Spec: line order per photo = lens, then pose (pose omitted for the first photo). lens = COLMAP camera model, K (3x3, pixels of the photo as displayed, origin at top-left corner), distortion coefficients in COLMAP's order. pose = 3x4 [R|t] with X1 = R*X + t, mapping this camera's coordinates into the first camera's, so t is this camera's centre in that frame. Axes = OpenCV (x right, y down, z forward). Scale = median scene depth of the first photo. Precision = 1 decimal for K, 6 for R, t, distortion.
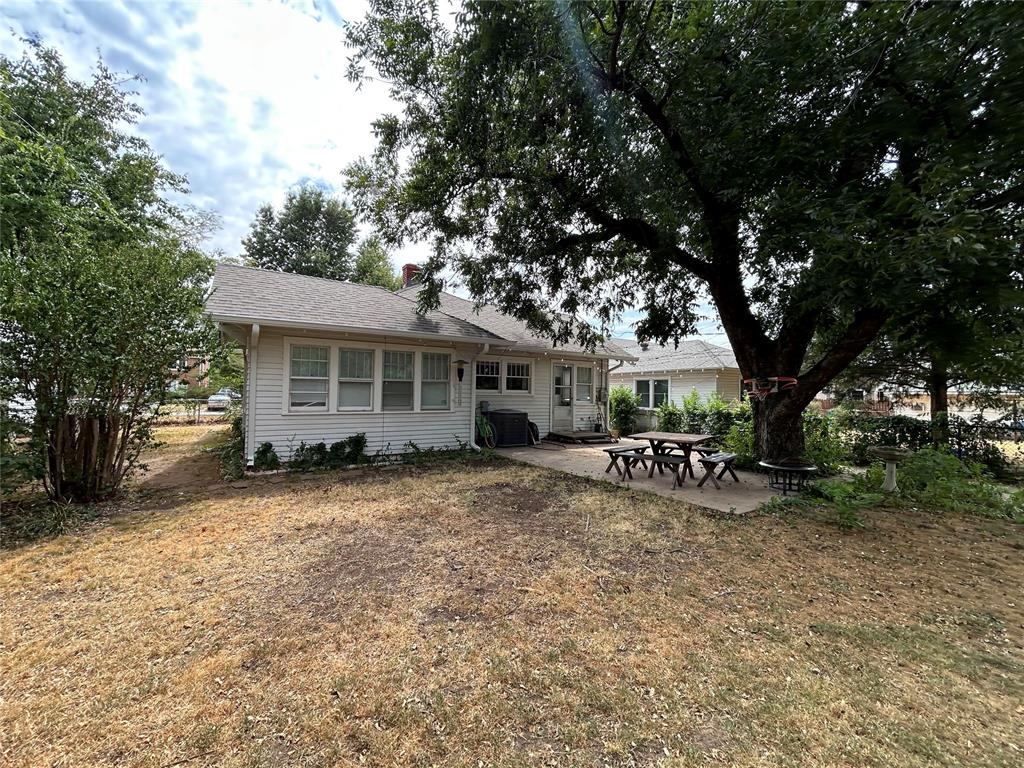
lens RADIAL K [[414.0, 0, 510.2], [0, 414.0, 382.1], [0, 0, 1]] dist [-0.003301, -0.000159]
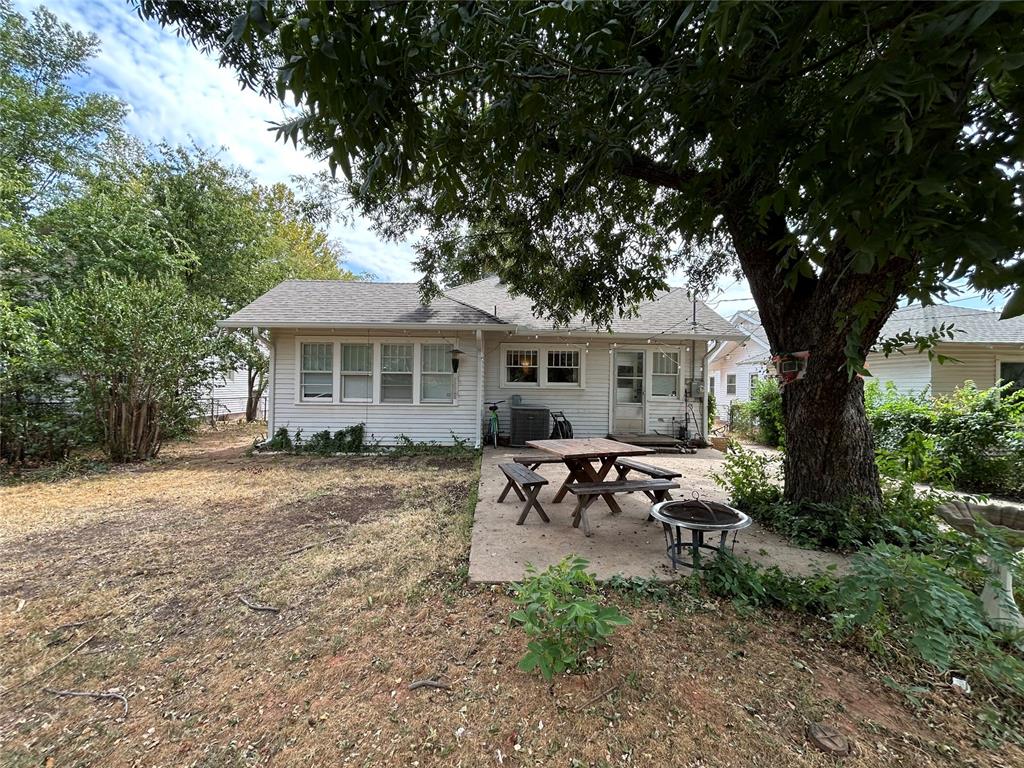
lens RADIAL K [[414.0, 0, 510.2], [0, 414.0, 382.1], [0, 0, 1]] dist [-0.003301, -0.000159]
pose [[0.859727, -0.009417, -0.510668, 0.490163], [0.013420, 0.999901, 0.004156, 0.018228], [0.510578, -0.010426, 0.859768, 0.283095]]
